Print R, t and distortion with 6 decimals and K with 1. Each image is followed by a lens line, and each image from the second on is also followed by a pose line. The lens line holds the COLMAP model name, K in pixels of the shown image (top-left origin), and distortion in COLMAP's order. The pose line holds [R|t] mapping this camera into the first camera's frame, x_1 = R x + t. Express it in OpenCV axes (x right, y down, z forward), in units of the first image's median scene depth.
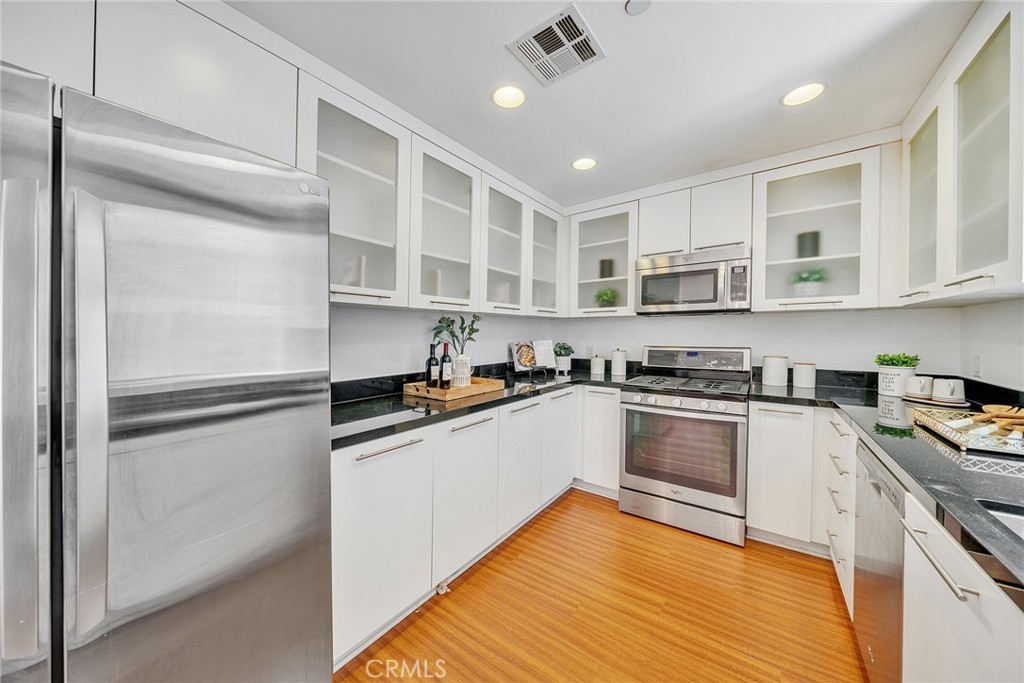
lens RADIAL K [[345.2, 0, 511.7], [0, 345.2, 333.4], [0, 0, 1]] dist [-0.007362, -0.000056]
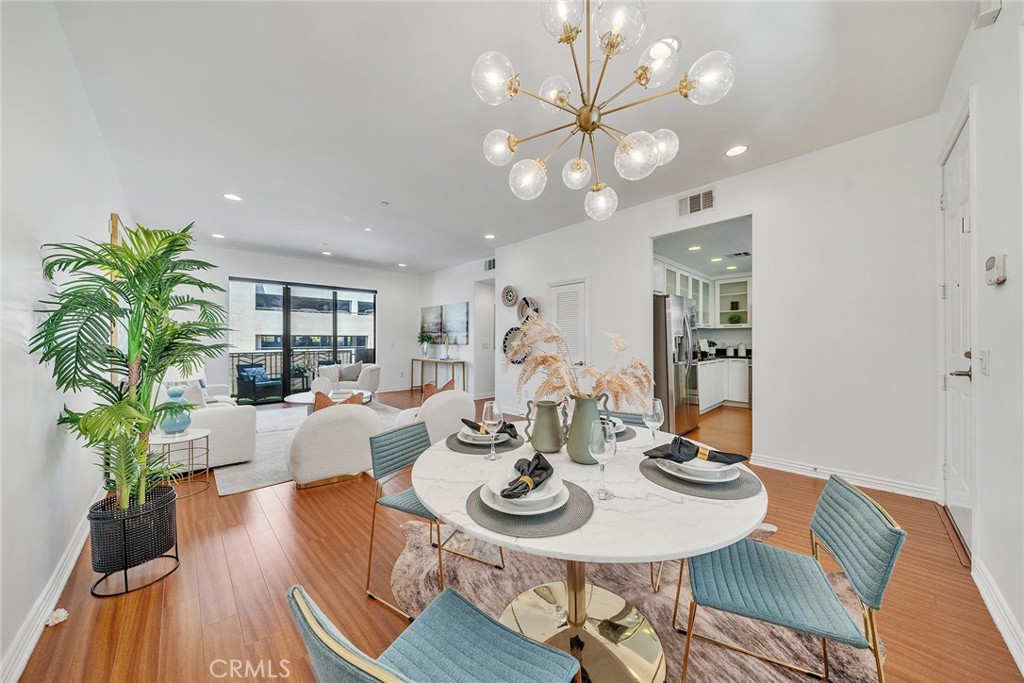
lens RADIAL K [[337.2, 0, 511.1], [0, 337.2, 334.2], [0, 0, 1]] dist [0.001059, 0.000014]
pose [[0.986029, 0.004192, -0.166523, -1.006064], [-0.010840, 0.999179, -0.039030, 0.115094], [0.166223, 0.040289, 0.985265, -1.737333]]
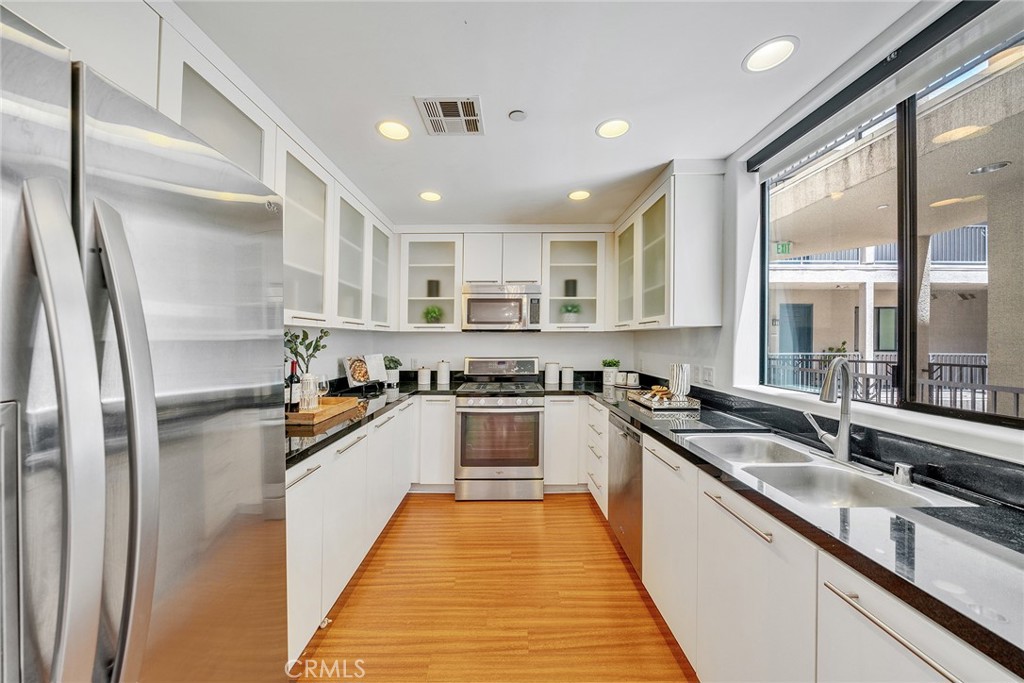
lens RADIAL K [[350.7, 0, 511.0], [0, 350.7, 338.4], [0, 0, 1]] dist [-0.009452, -0.000143]
pose [[0.795376, 0.007634, 0.606069, -0.282167], [-0.004196, 0.999966, -0.007088, -0.027515], [-0.606102, 0.003095, 0.795381, -0.060166]]
